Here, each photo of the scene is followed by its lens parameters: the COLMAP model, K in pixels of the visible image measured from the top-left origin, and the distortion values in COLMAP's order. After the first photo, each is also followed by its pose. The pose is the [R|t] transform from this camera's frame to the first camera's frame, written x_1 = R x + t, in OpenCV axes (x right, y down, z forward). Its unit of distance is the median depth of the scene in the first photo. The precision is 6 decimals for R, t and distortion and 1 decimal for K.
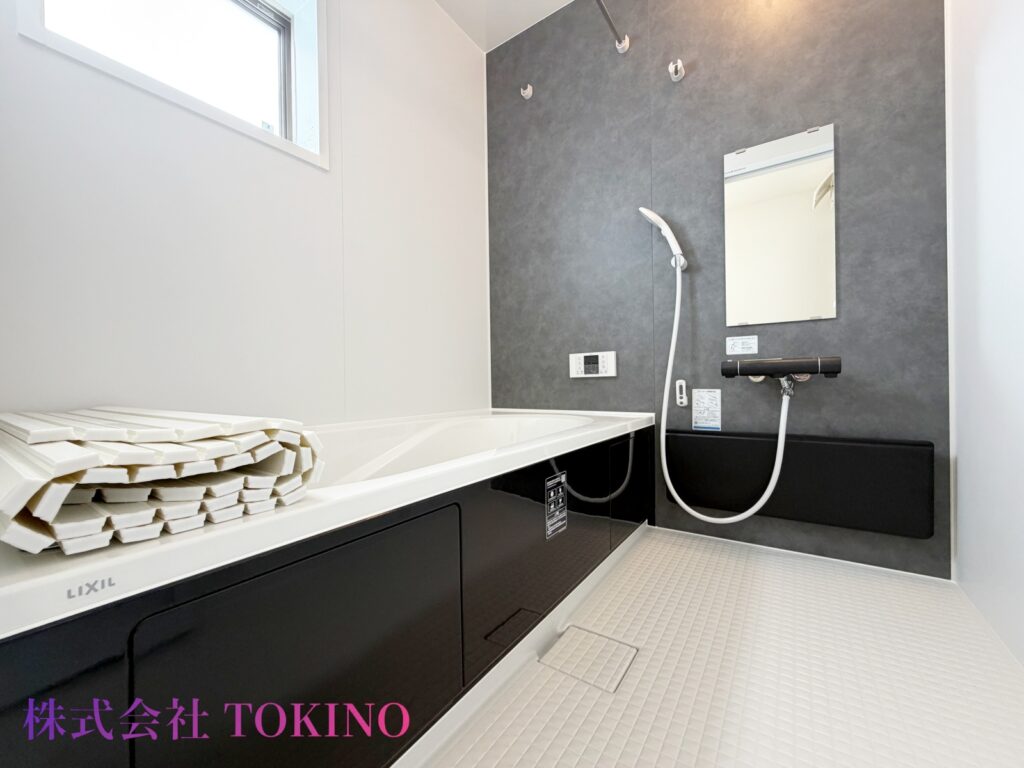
lens RADIAL K [[408.2, 0, 512.0], [0, 408.2, 384.0], [0, 0, 1]] dist [0.001776, 0.000153]
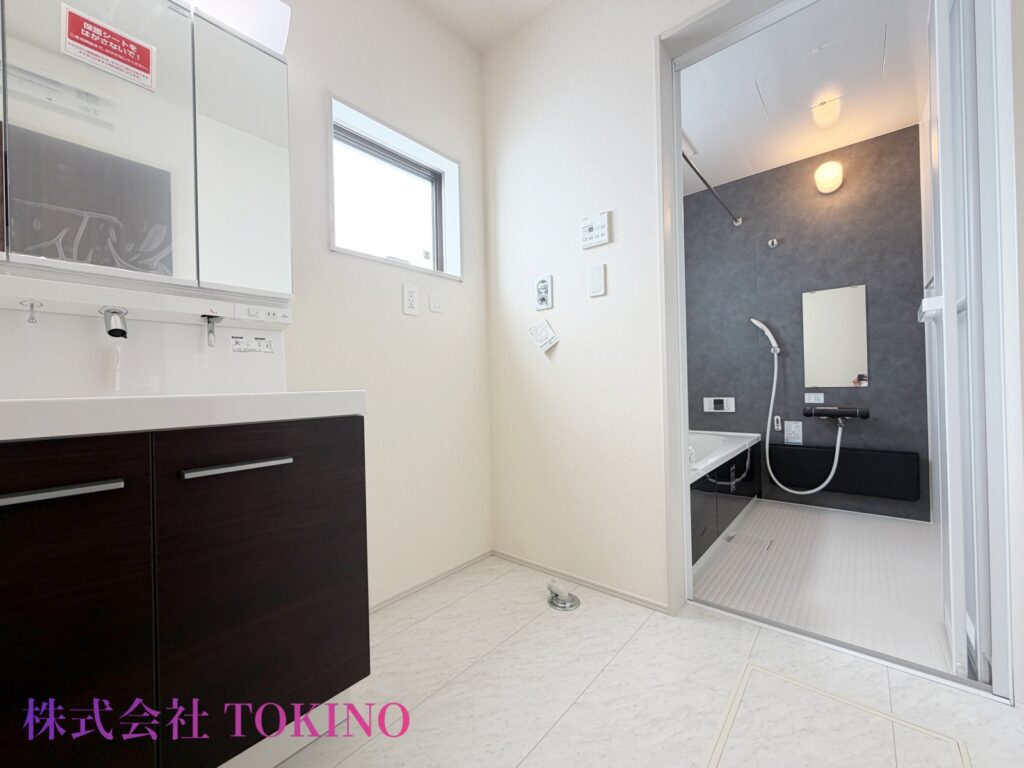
lens RADIAL K [[408.2, 0, 512.0], [0, 408.2, 384.0], [0, 0, 1]] dist [0.001776, 0.000153]
pose [[0.994488, -0.008259, -0.104524, -0.560043], [0.007517, 0.999944, -0.007488, -0.147035], [0.104580, 0.006661, 0.994494, -0.908913]]
